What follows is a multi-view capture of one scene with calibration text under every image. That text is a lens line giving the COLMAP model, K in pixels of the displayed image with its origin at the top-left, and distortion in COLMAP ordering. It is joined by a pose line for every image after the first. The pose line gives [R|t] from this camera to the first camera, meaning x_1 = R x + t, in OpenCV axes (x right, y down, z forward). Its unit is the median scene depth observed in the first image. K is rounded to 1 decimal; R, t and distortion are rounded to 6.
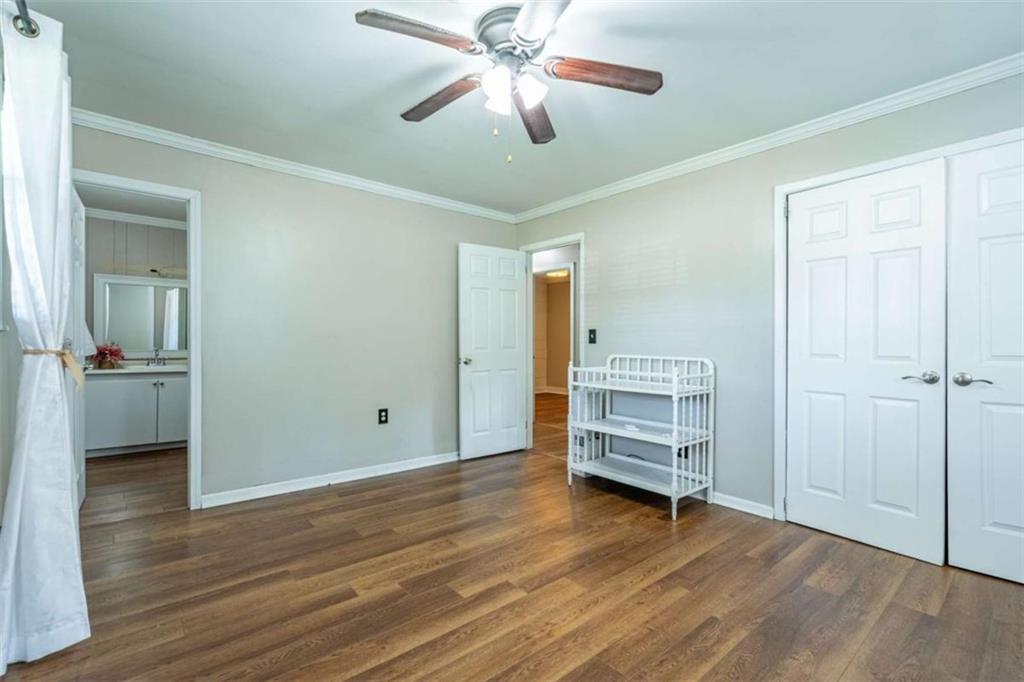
lens RADIAL K [[465.9, 0, 510.8], [0, 465.9, 344.1], [0, 0, 1]] dist [-0.003278, 0.002362]
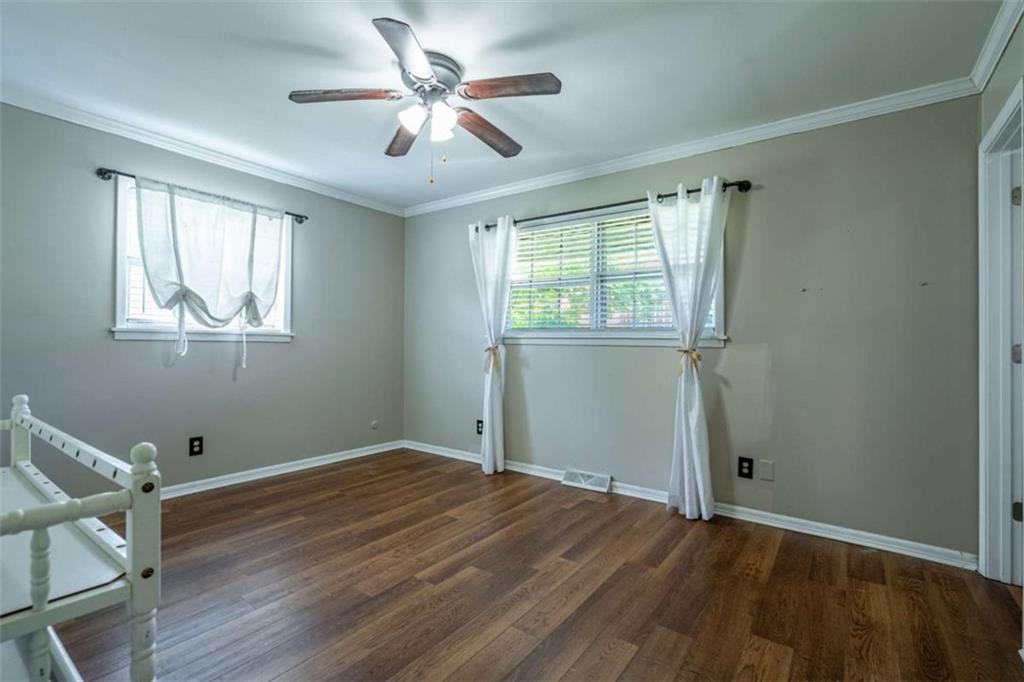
lens RADIAL K [[465.9, 0, 512.6], [0, 465.9, 339.2], [0, 0, 1]] dist [-0.003278, 0.002362]
pose [[-0.971596, -0.016159, -0.236092, 0.072287], [-0.015825, 0.999869, -0.003308, -0.005663], [0.236114, 0.000522, -0.971725, 1.989554]]
